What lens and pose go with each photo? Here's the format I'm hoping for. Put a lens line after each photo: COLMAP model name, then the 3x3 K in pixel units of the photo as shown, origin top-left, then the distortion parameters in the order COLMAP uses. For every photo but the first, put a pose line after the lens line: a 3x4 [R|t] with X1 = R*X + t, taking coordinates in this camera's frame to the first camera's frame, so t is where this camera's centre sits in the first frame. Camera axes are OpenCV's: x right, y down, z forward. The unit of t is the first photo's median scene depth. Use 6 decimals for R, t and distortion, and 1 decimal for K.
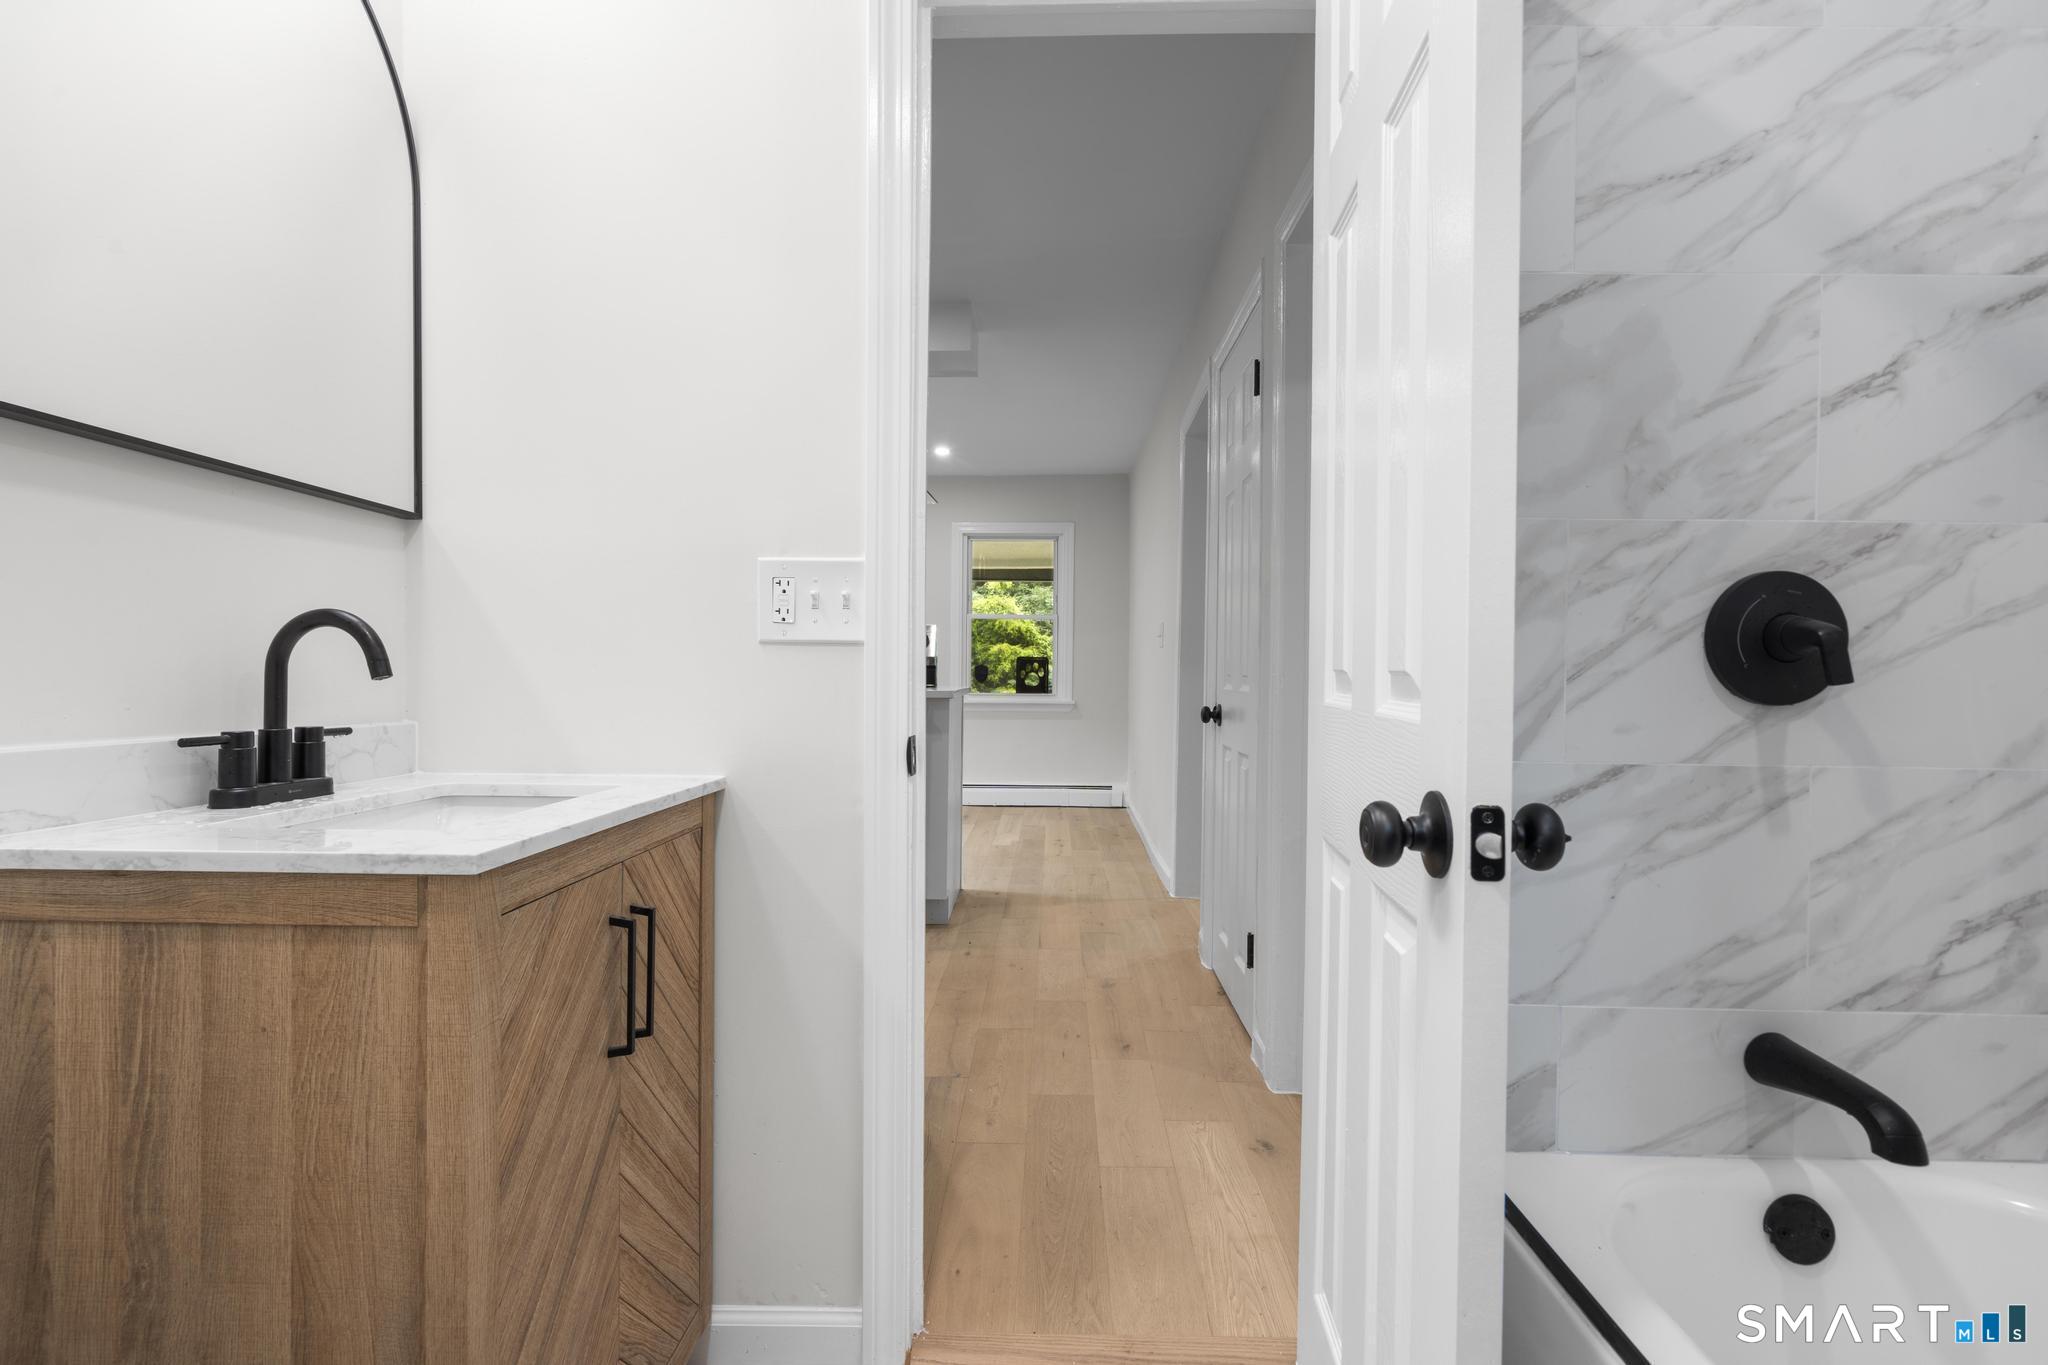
lens RADIAL K [[924.3, 0, 1023.3], [0, 924.3, 674.1], [0, 0, 1]] dist [-0.005618, 0.002927]
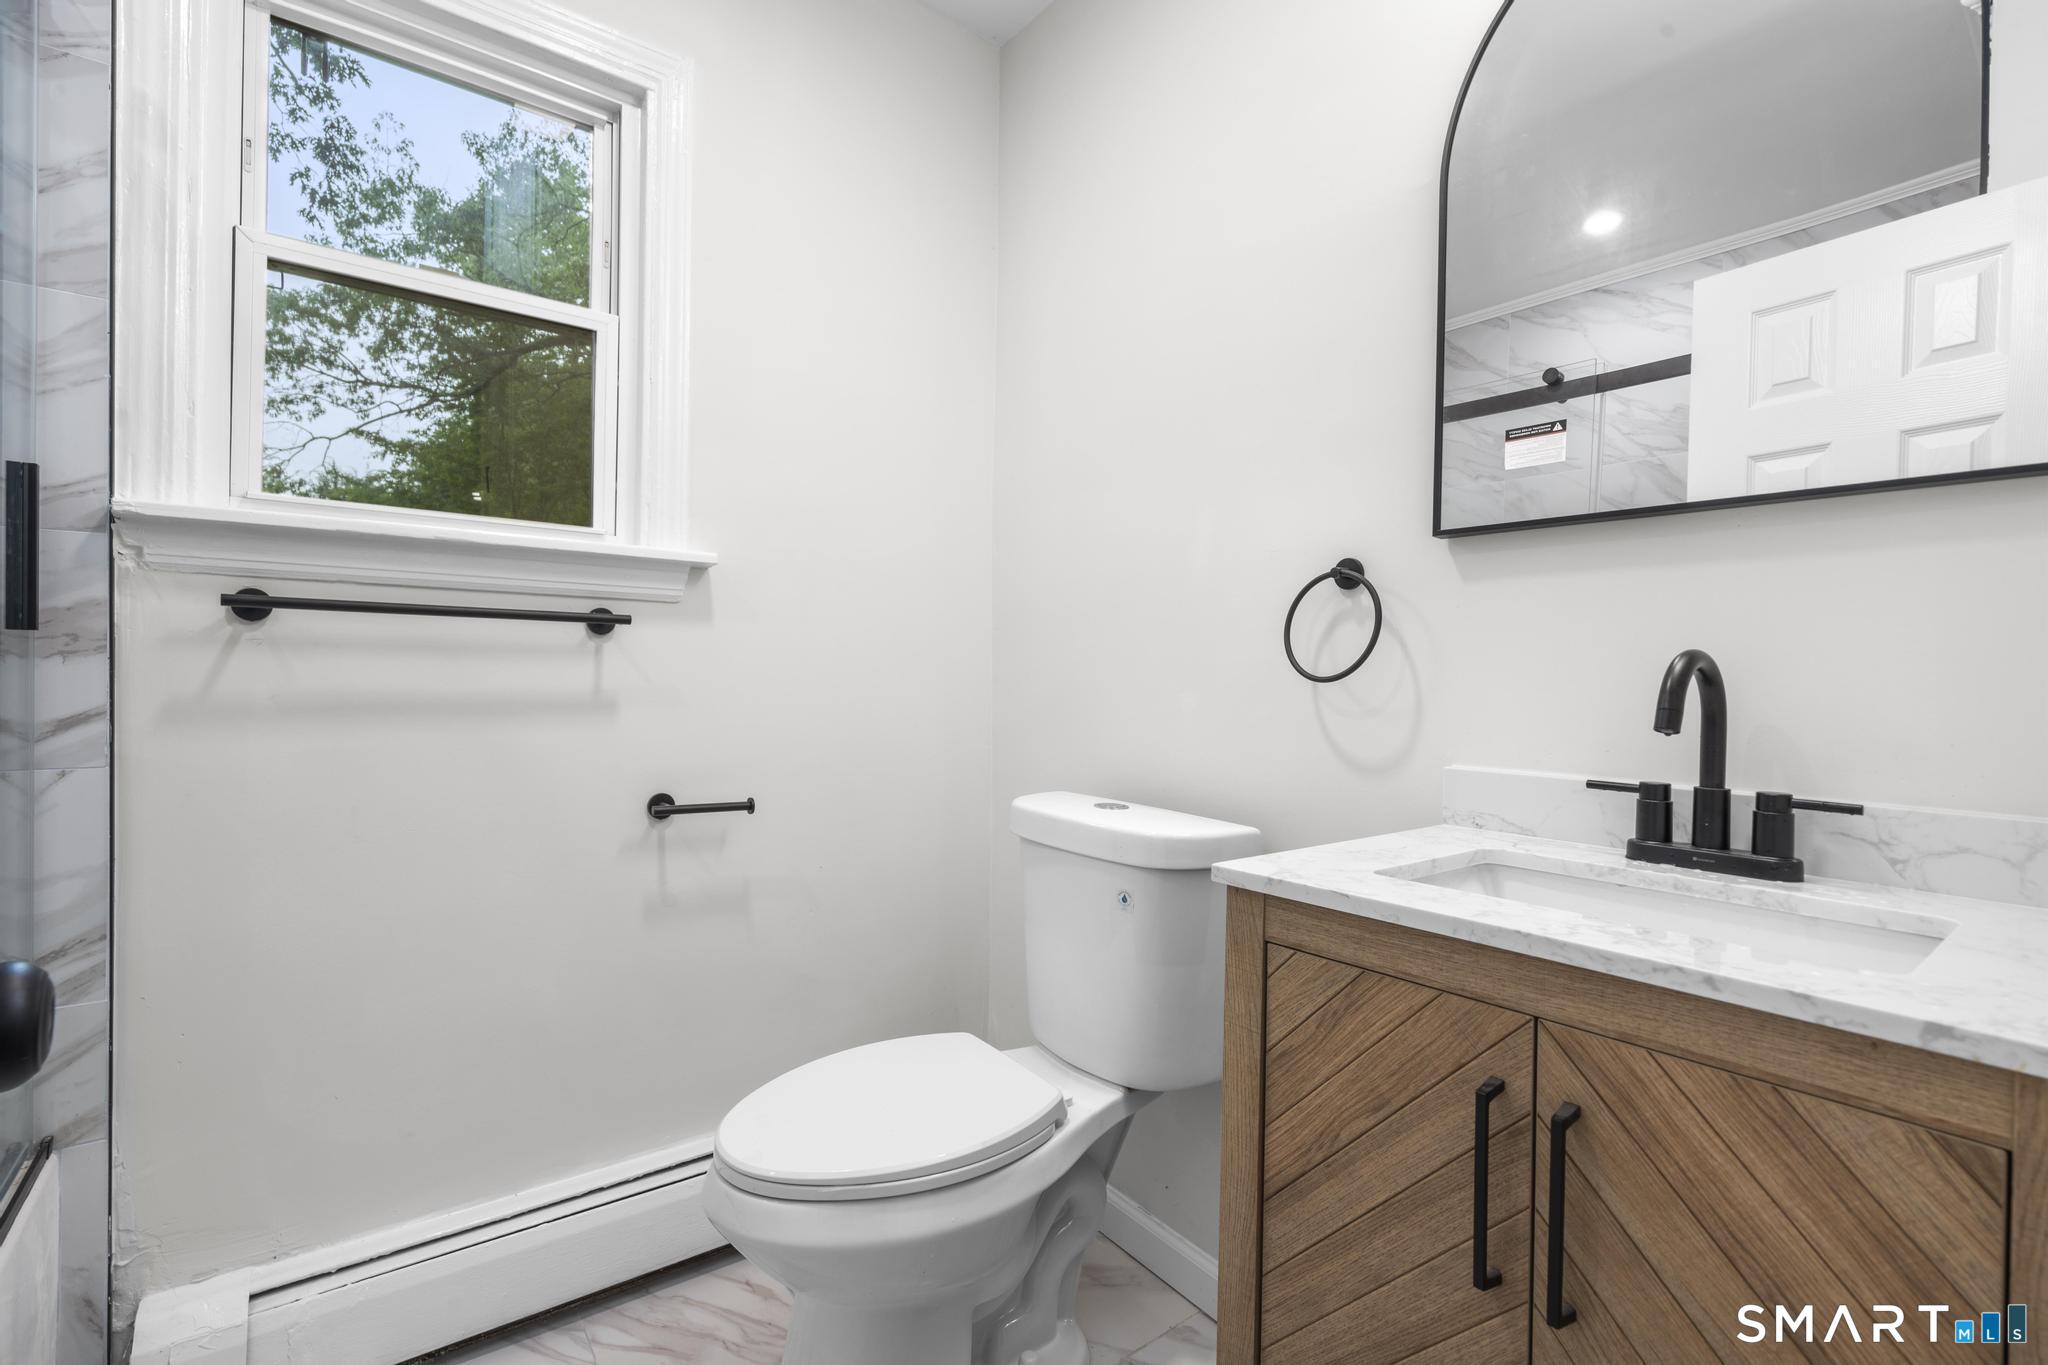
lens RADIAL K [[924.3, 0, 1014.6], [0, 924.3, 679.8], [0, 0, 1]] dist [-0.005618, 0.002927]
pose [[-0.767639, -0.021260, -0.640530, 0.319891], [-0.025404, 0.999674, -0.002735, -0.029566], [0.640379, 0.014173, -0.767929, 1.465162]]
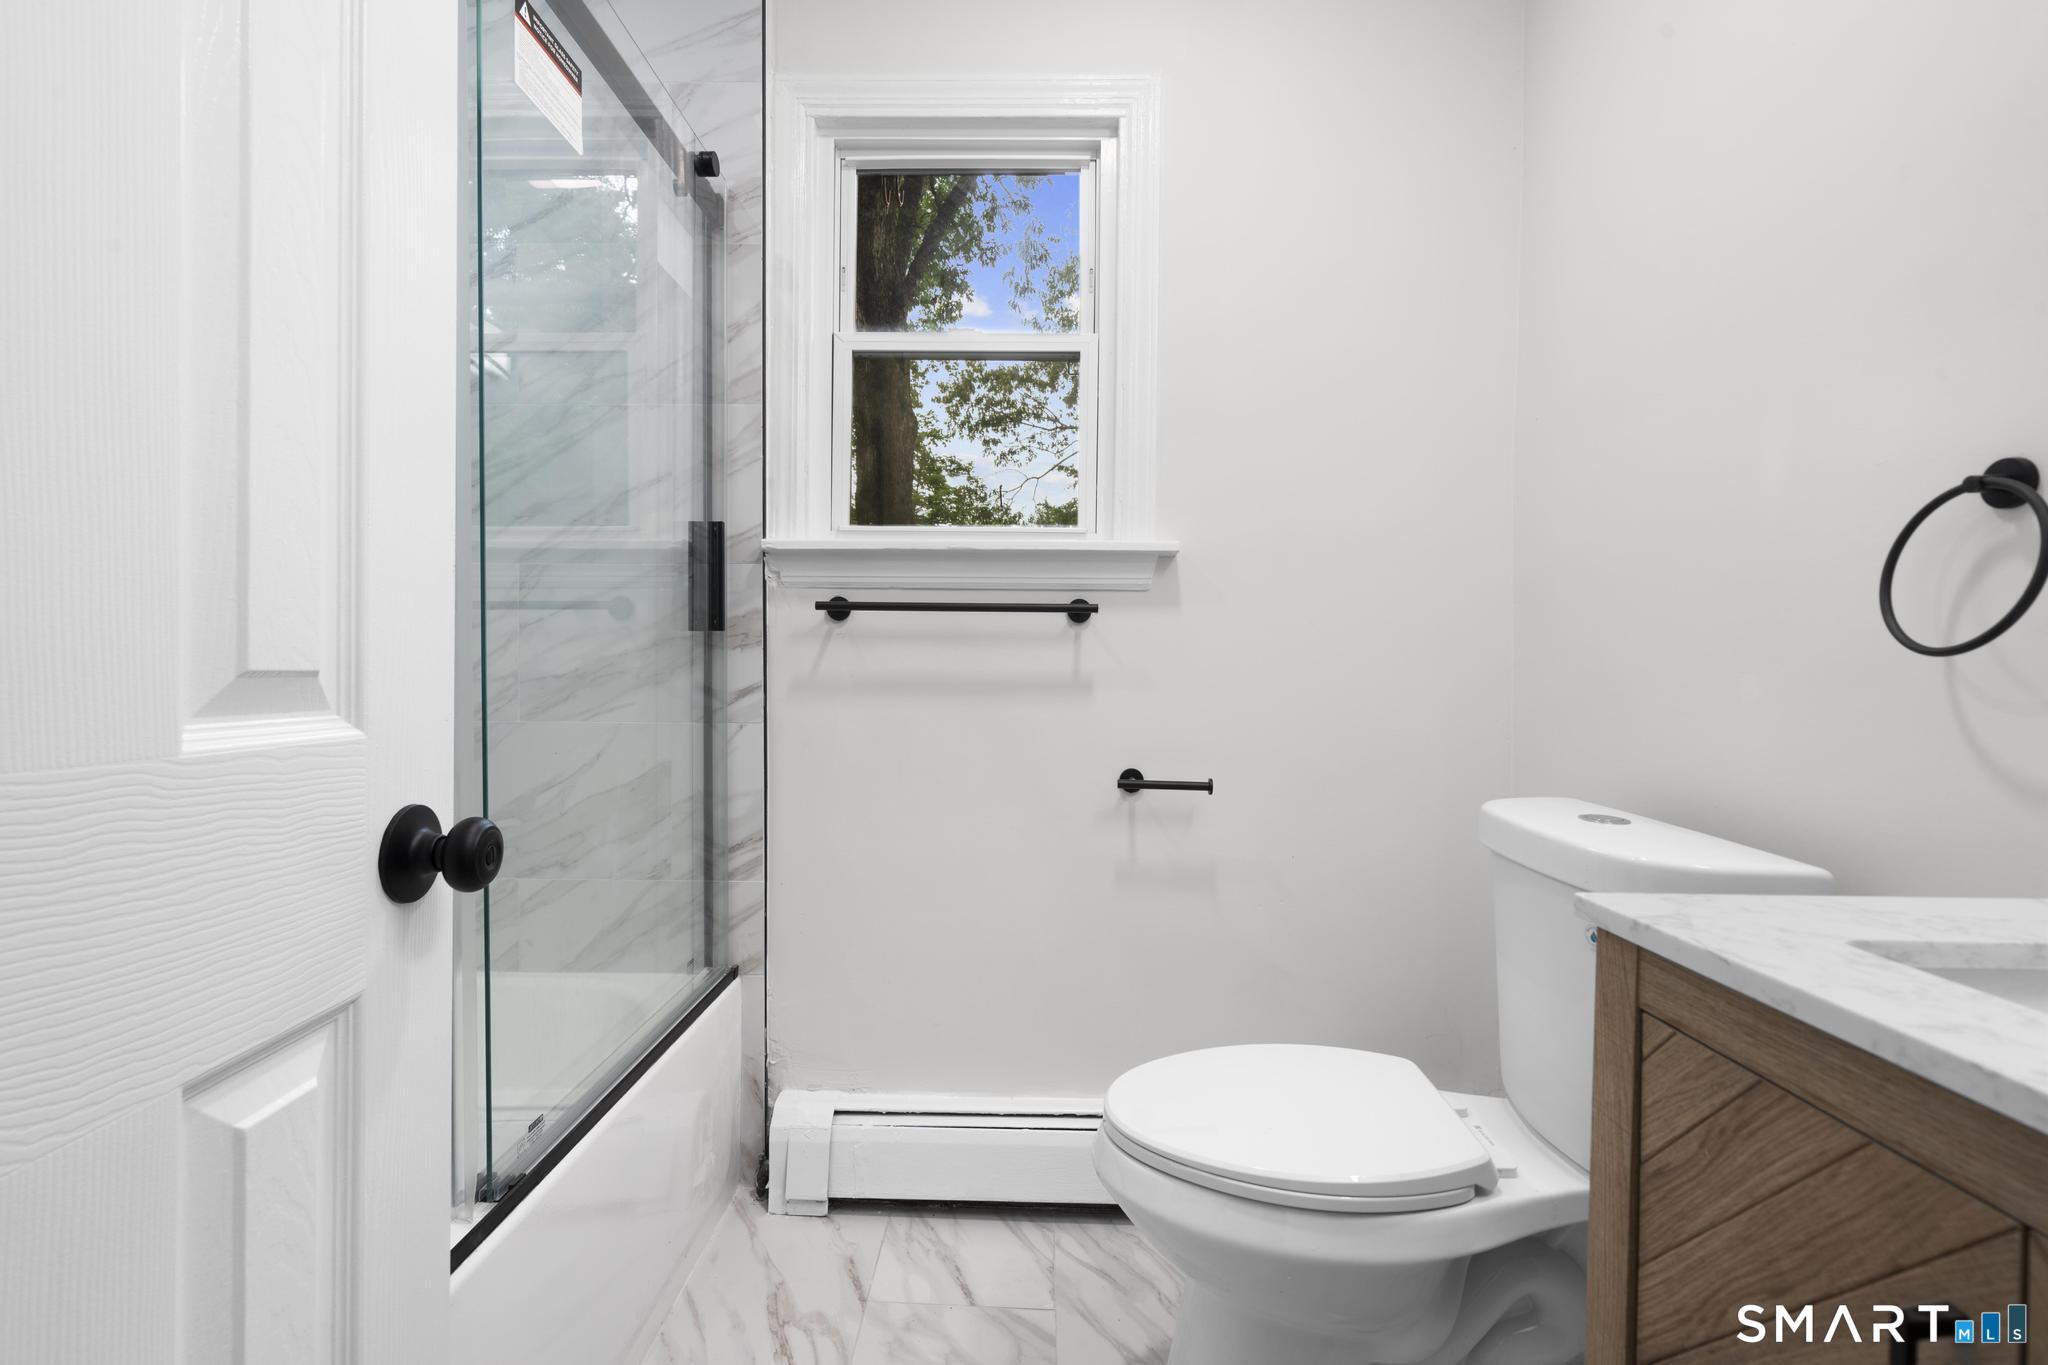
lens RADIAL K [[924.3, 0, 1020.1], [0, 924.3, 679.4], [0, 0, 1]] dist [-0.005618, 0.002927]
pose [[-0.999519, -0.019294, -0.024262, -0.018055], [-0.019811, 0.999578, 0.021242, -0.019501], [0.023842, 0.021712, -0.999480, 1.573973]]
